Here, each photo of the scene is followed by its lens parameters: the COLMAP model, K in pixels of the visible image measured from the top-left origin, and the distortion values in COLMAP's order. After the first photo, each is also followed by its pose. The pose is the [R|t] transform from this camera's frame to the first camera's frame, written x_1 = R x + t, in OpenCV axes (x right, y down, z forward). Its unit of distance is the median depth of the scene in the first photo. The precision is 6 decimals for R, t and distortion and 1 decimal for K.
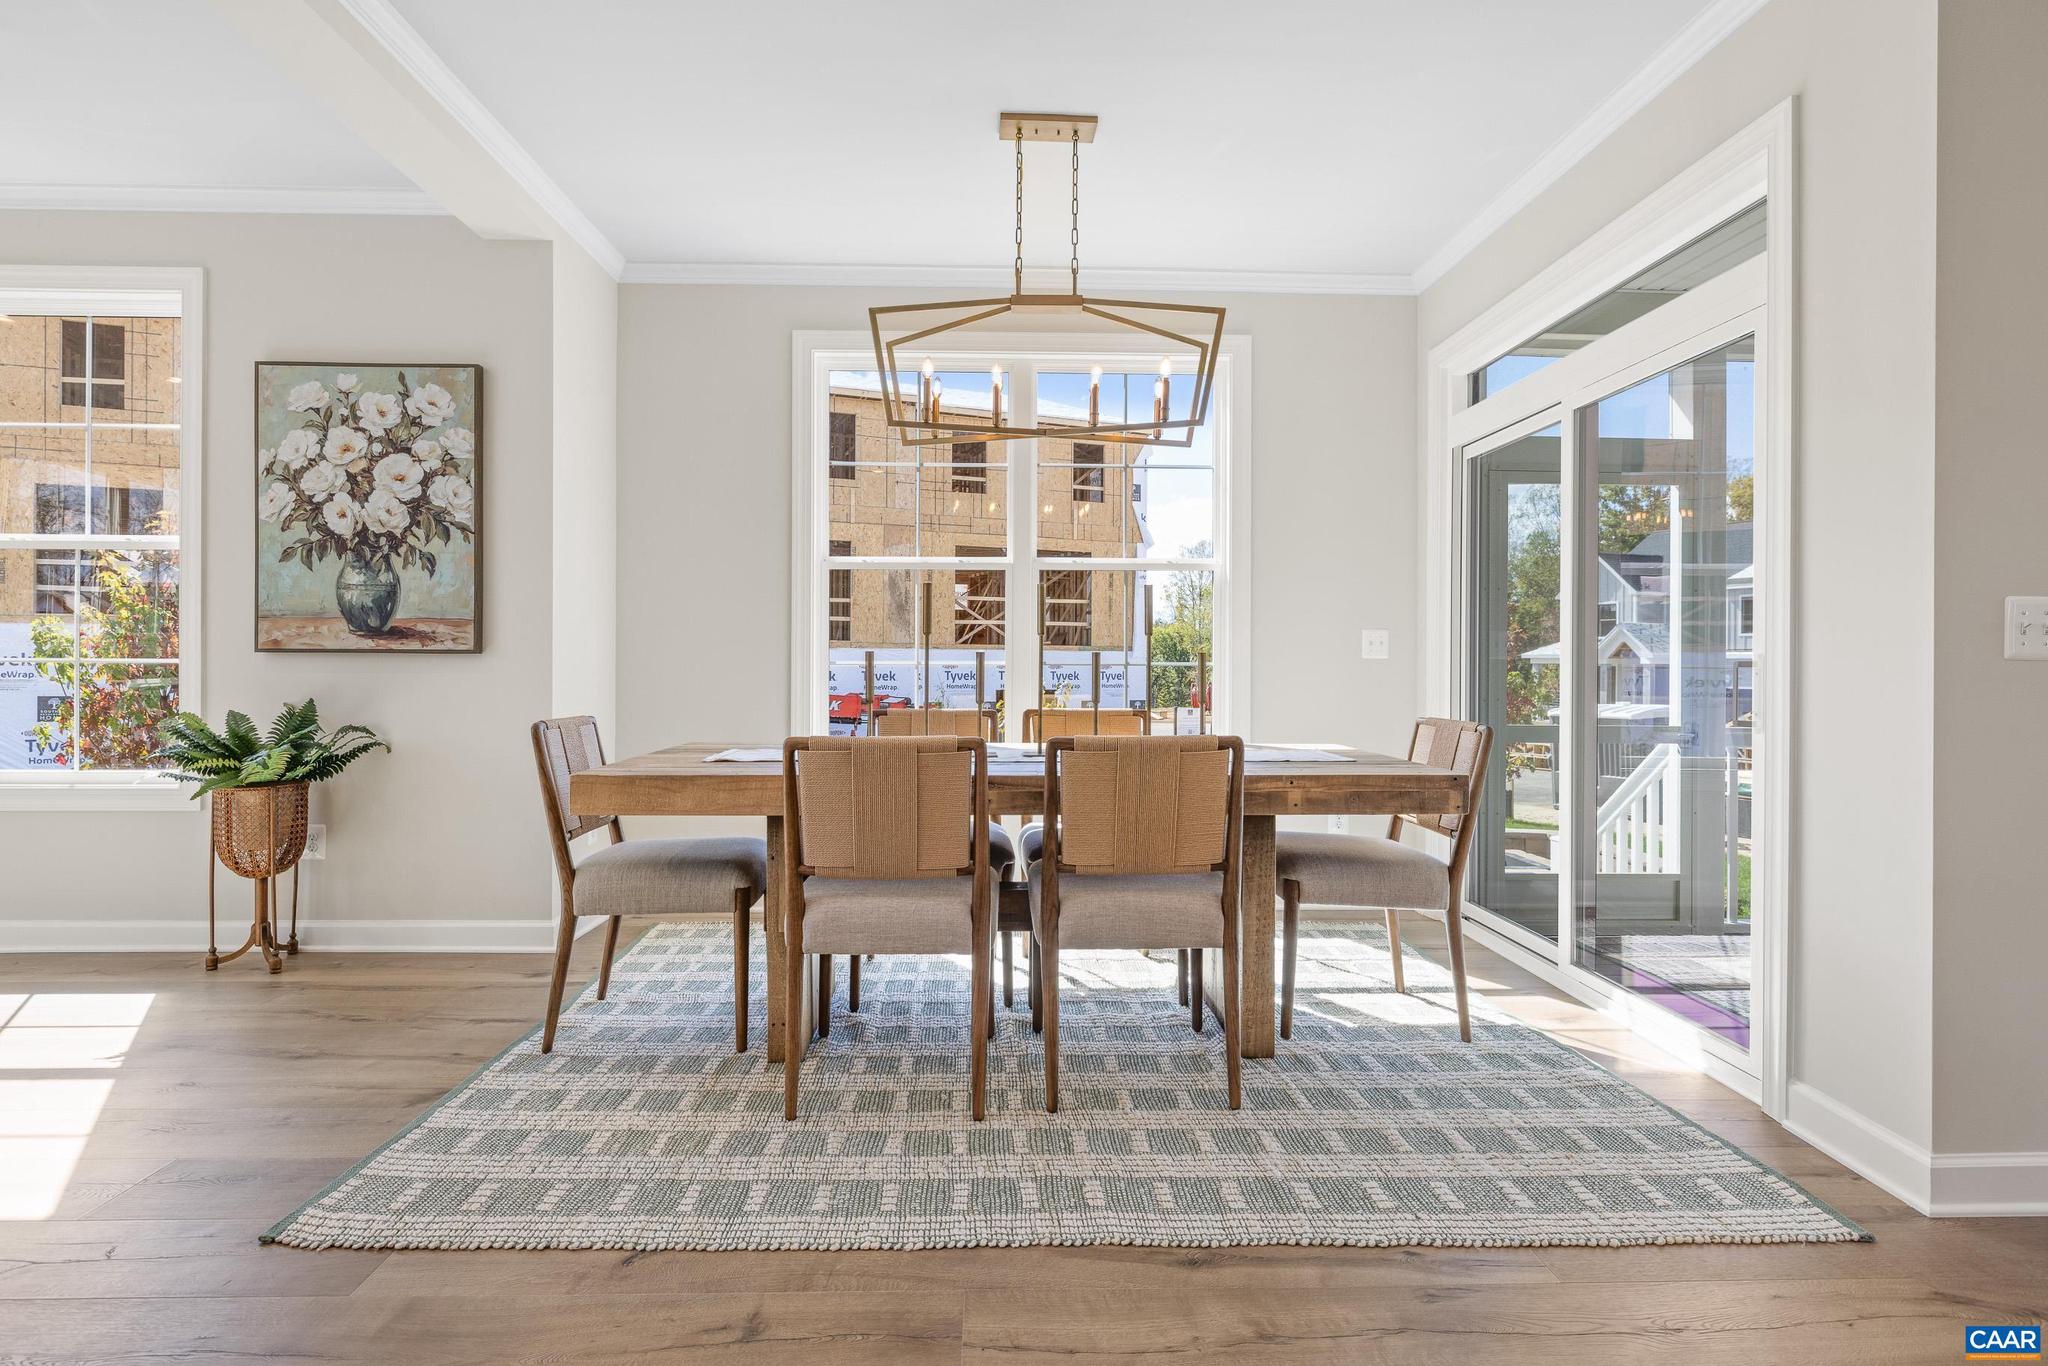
lens RADIAL K [[1015.1, 0, 1033.9], [0, 1015.1, 645.9], [0, 0, 1]] dist [-0.004488, -0.000745]
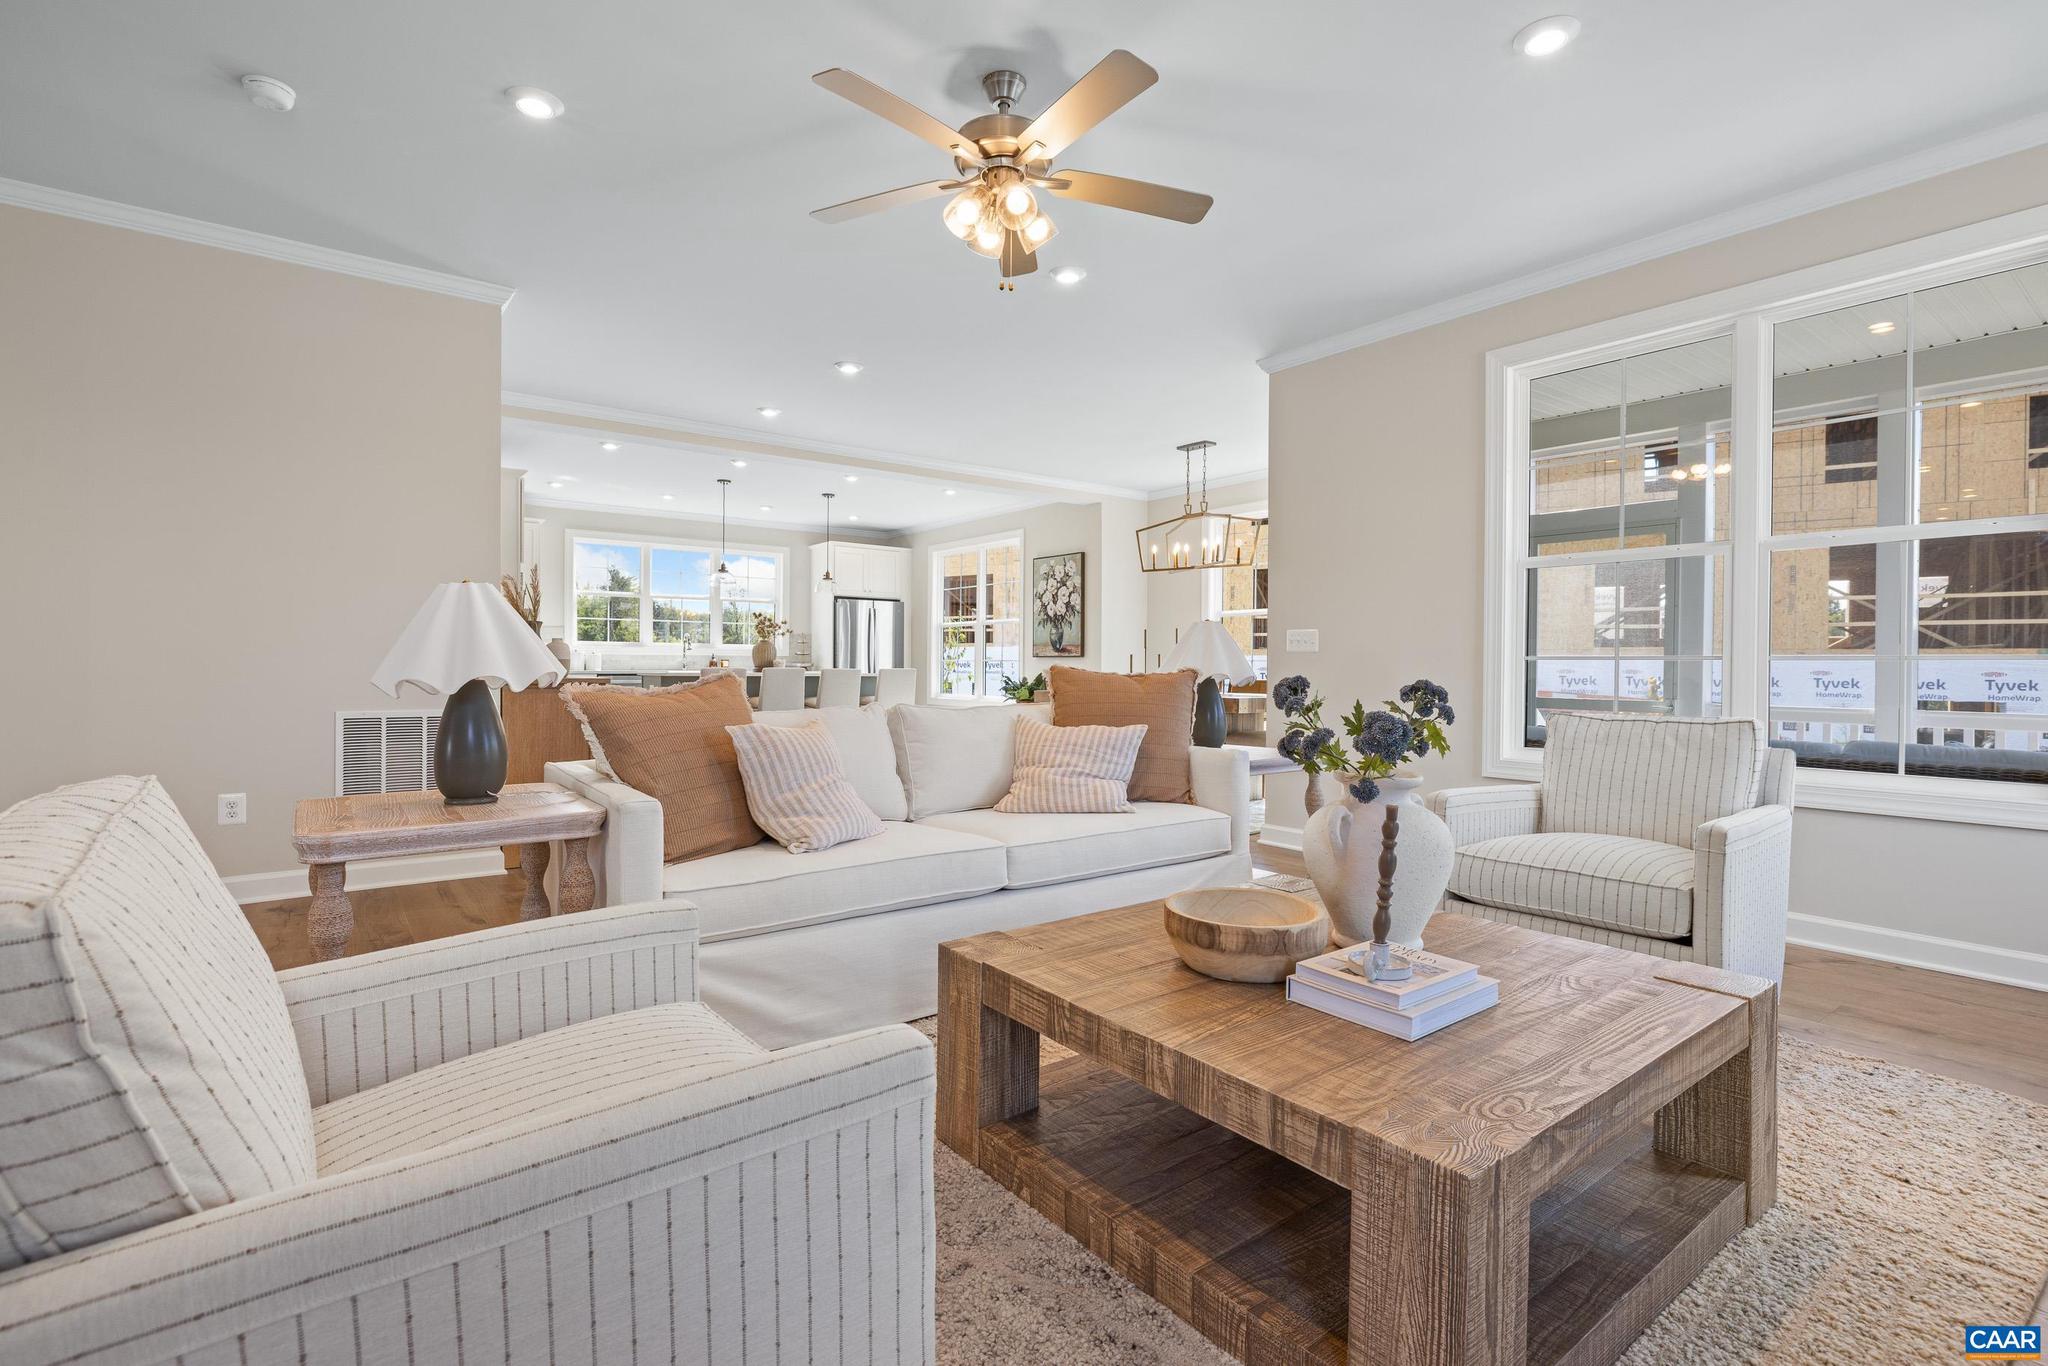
lens RADIAL K [[930.1, 0, 1024.0], [0, 930.1, 683.0], [0, 0, 1]] dist [-0.000578, -0.000101]
pose [[0.564582, 0.021819, -0.825088, 1.457183], [0.004831, 0.999546, 0.029739, 0.001687], [0.825363, -0.020776, 0.564221, -0.560745]]
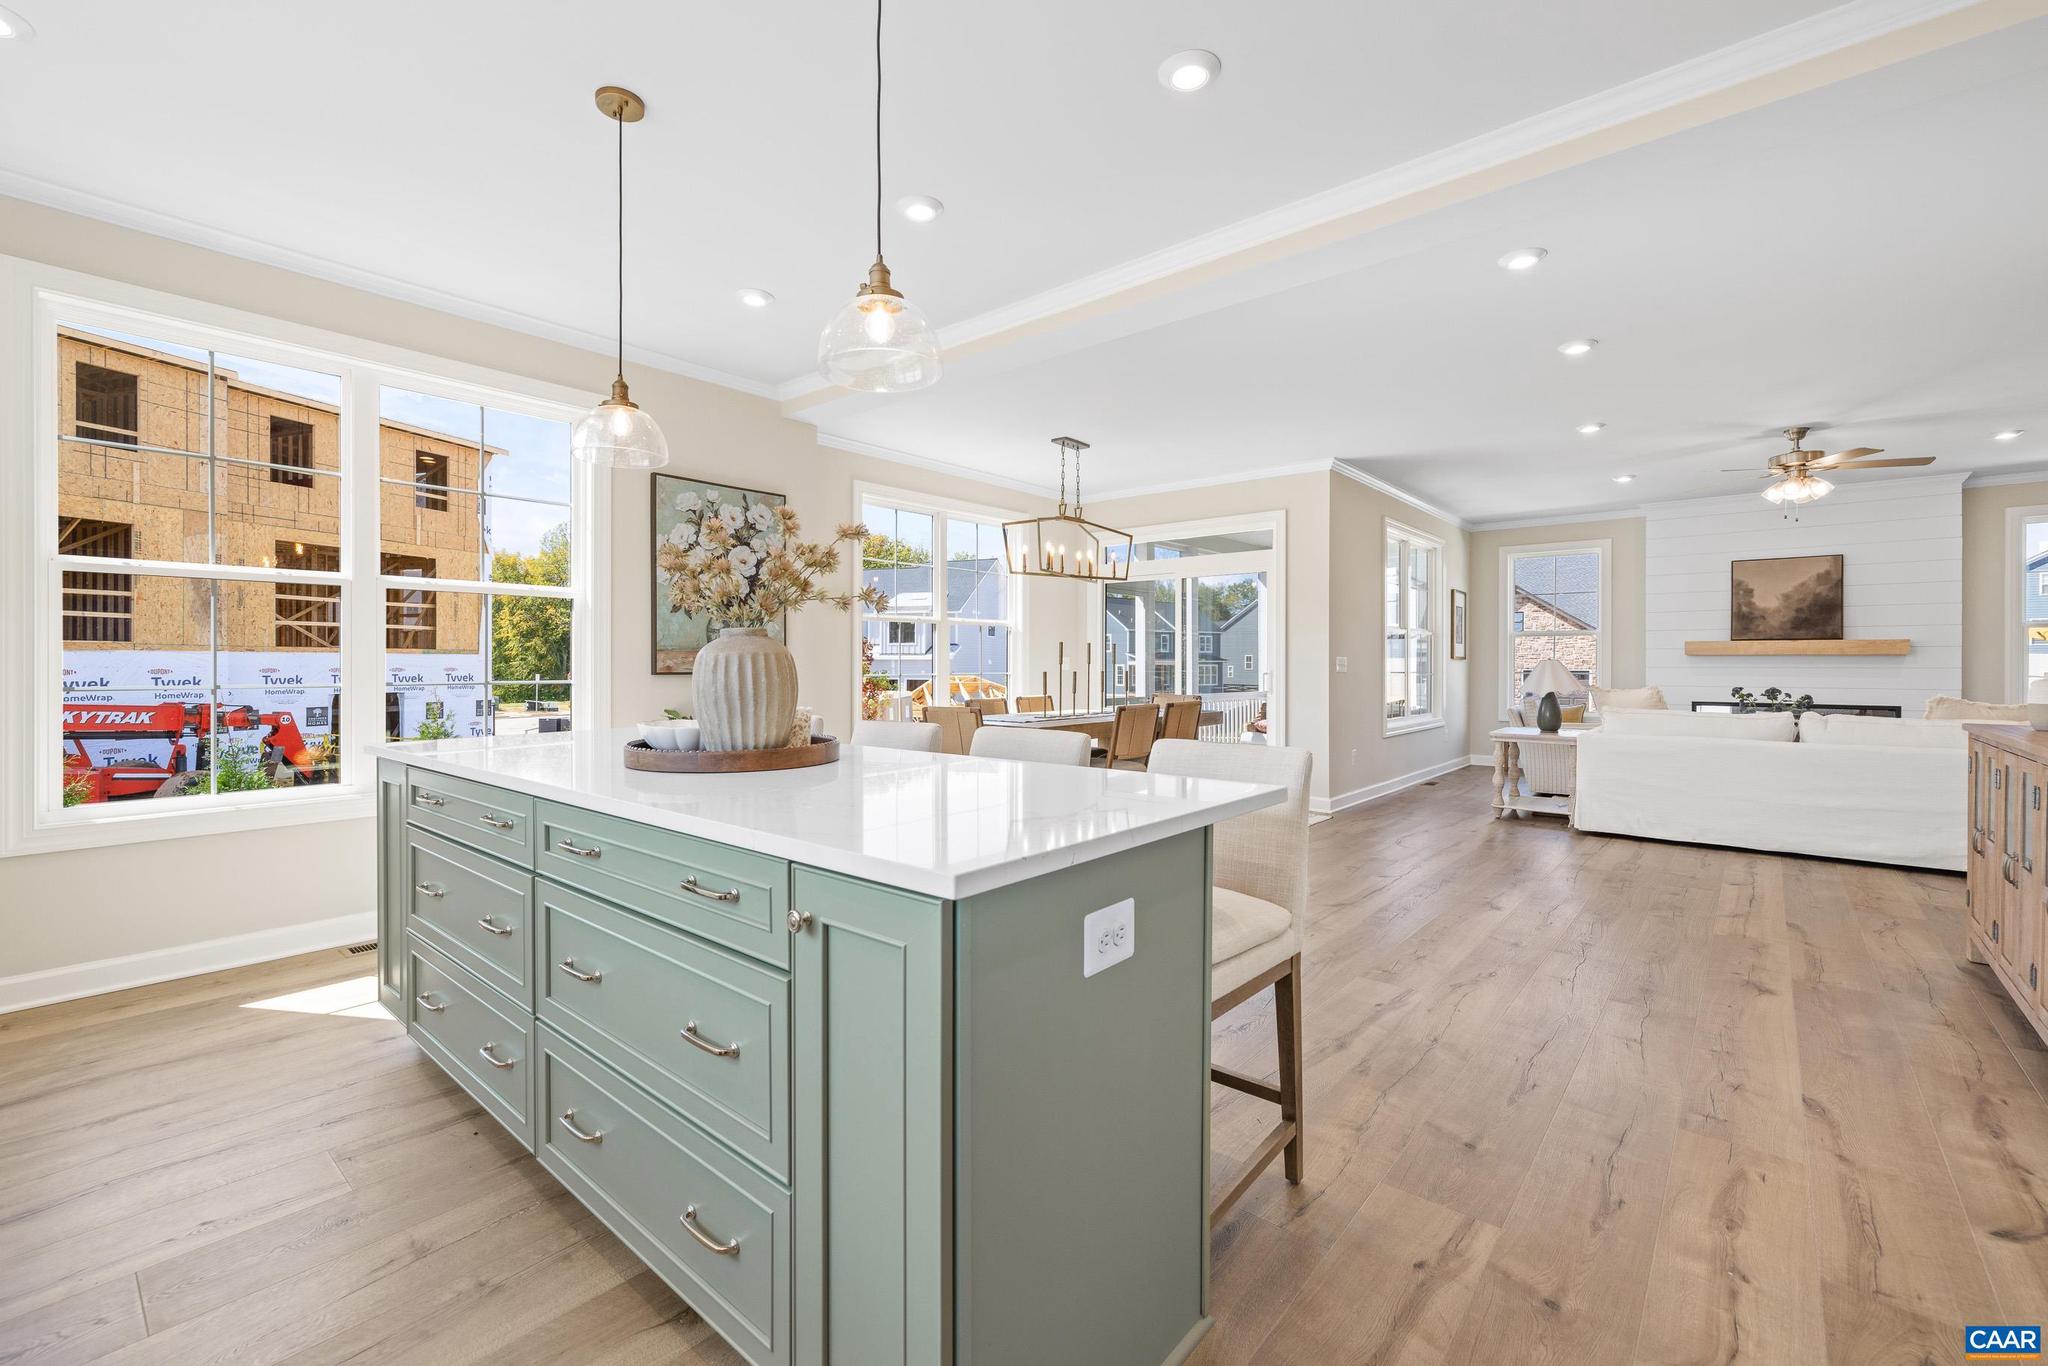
lens RADIAL K [[847.7, 0, 1026.8], [0, 847.7, 655.9], [0, 0, 1]] dist [0.000729, 0.000034]
pose [[0.673337, 0.001767, 0.739333, -1.296289], [-0.009739, 0.999932, 0.006480, -0.033534], [-0.739271, -0.011564, 0.673308, -0.202271]]
